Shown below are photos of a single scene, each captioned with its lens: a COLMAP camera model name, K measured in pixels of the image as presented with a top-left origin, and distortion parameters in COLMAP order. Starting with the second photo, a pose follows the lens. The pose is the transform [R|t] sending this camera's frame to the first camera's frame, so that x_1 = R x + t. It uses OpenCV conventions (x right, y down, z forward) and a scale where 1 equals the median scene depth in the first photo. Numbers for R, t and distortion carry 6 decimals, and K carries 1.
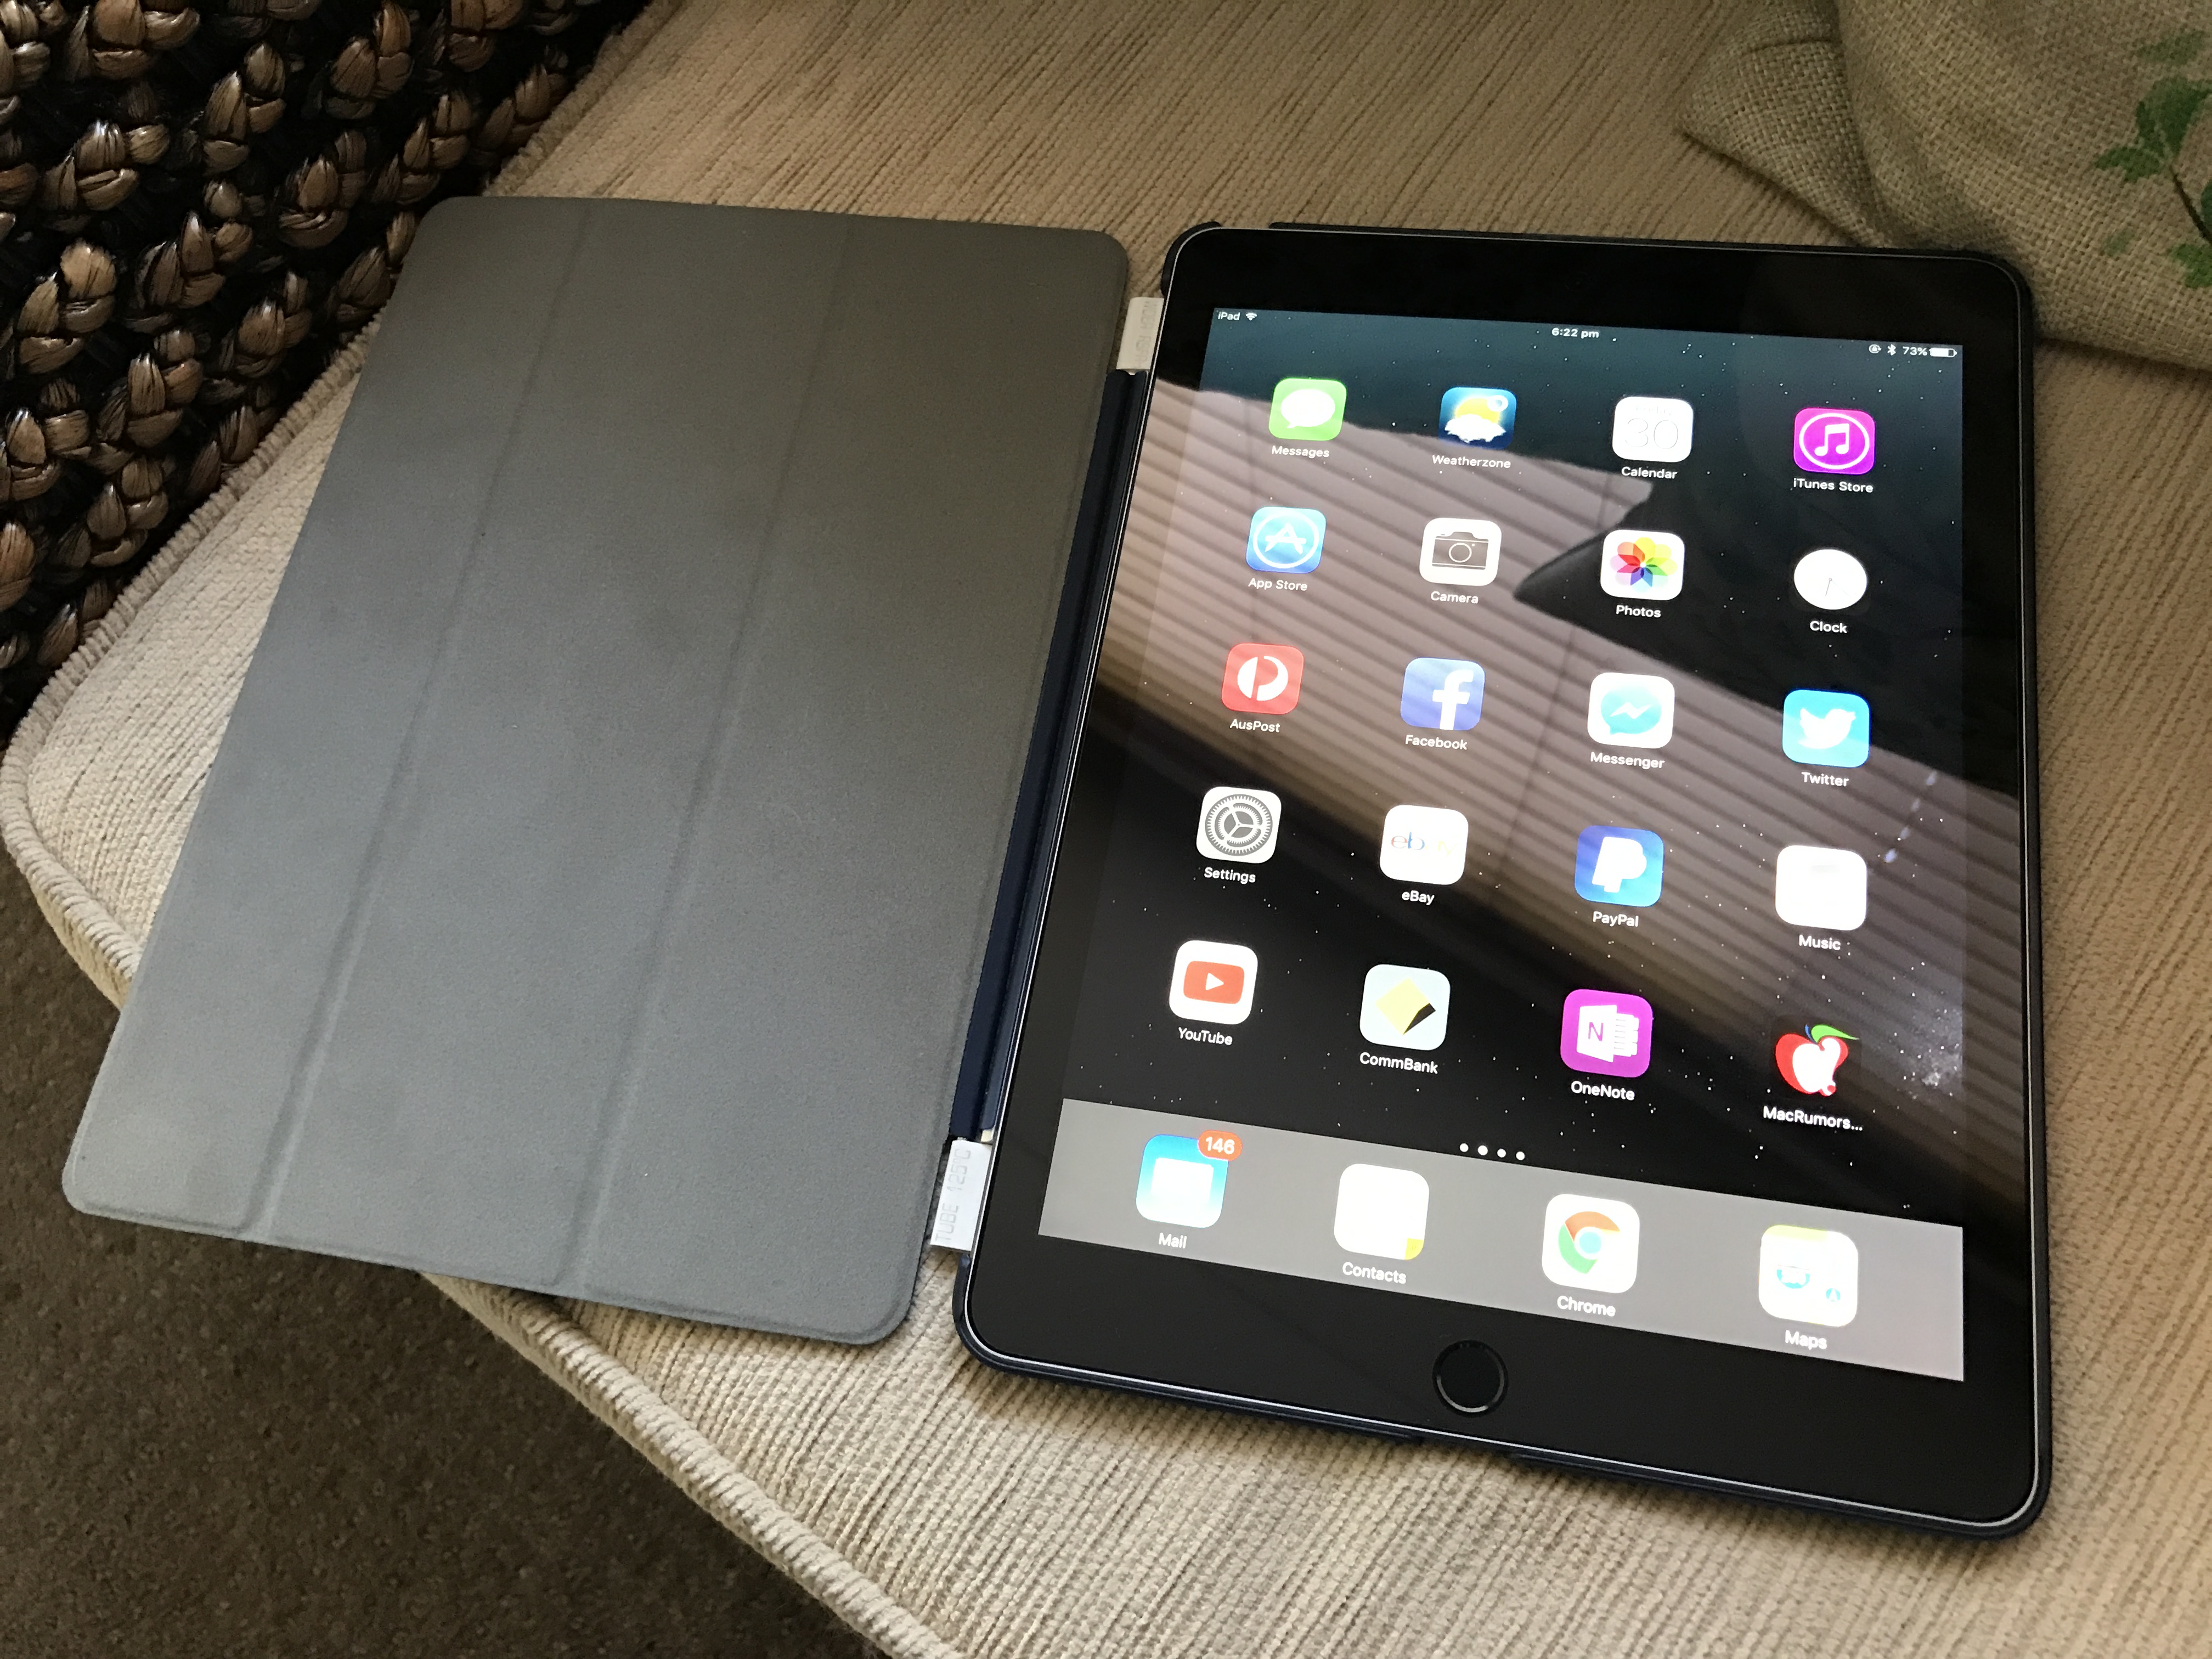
lens RADIAL K [[1841.2, 0, 1099.2], [0, 1841.2, 818.1], [0, 0, 1]] dist [-0.035707, 0.084952]
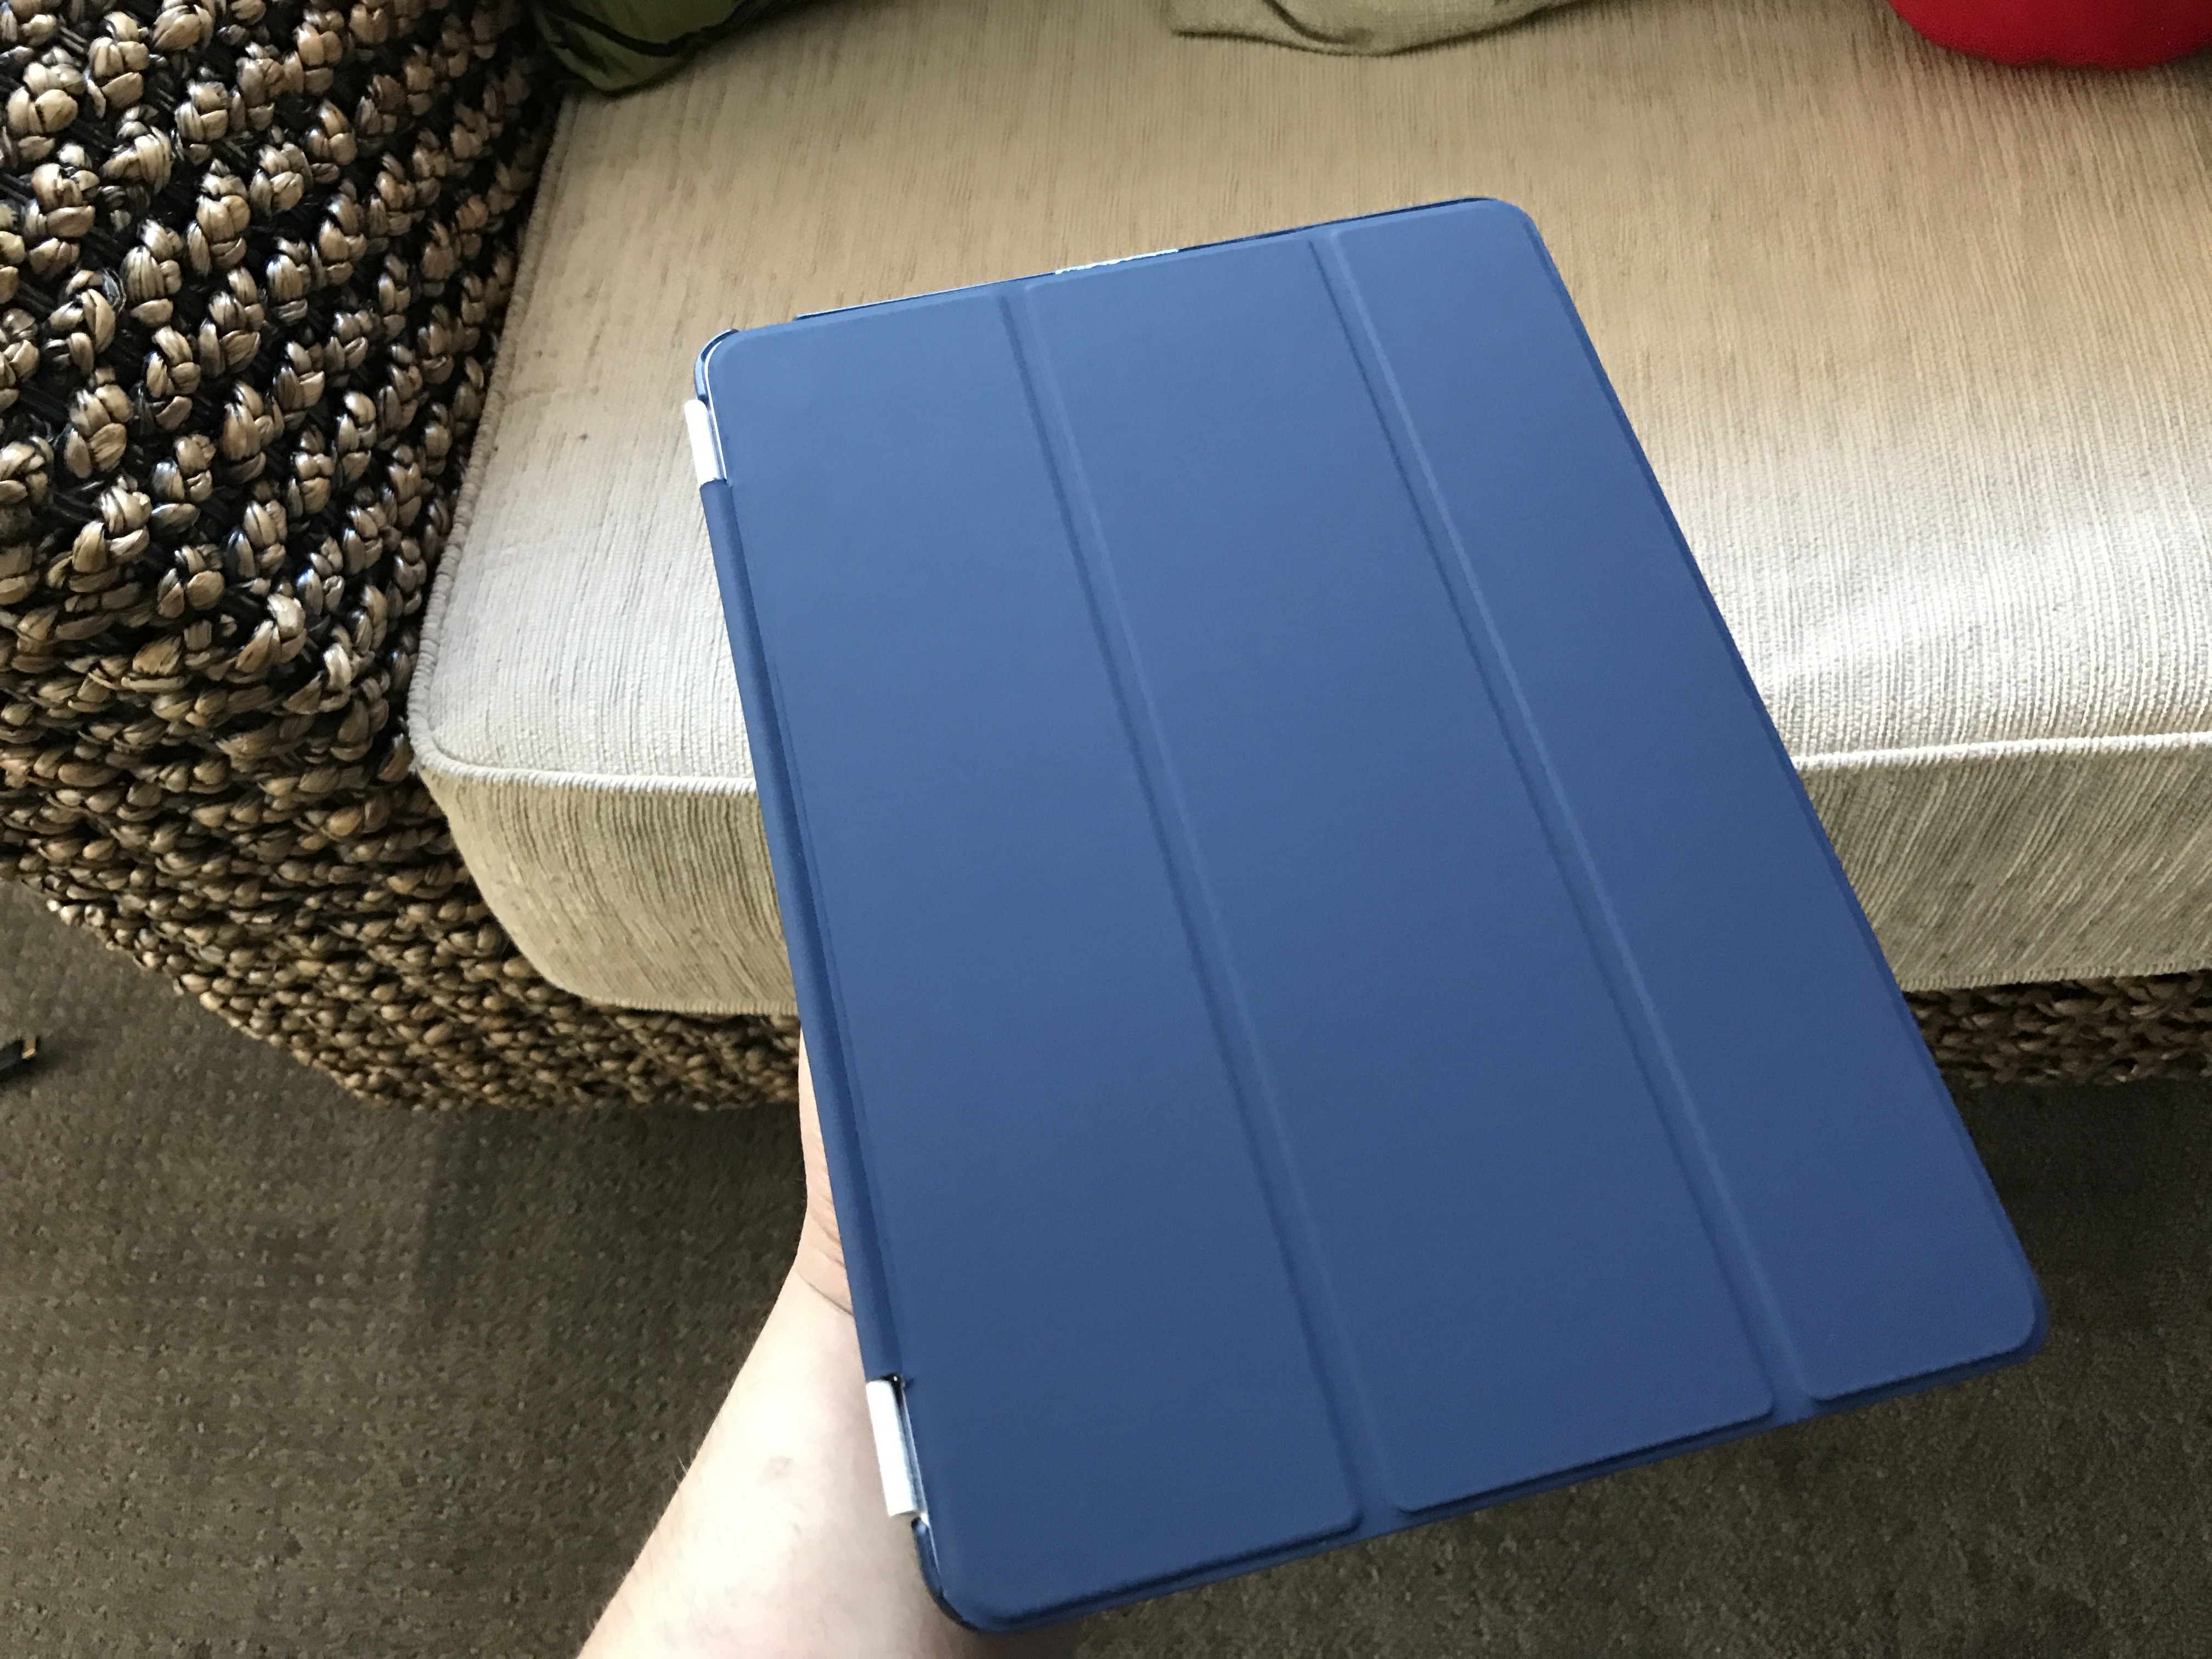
lens RADIAL K [[1836.9, 0, 1102.8], [0, 1836.9, 815.4], [0, 0, 1]] dist [-0.018879, 0.045407]
pose [[0.846767, -0.431838, 0.310647, -0.610644], [0.479183, 0.872787, -0.092882, 0.410415], [-0.231018, 0.227506, 0.945976, -0.477215]]
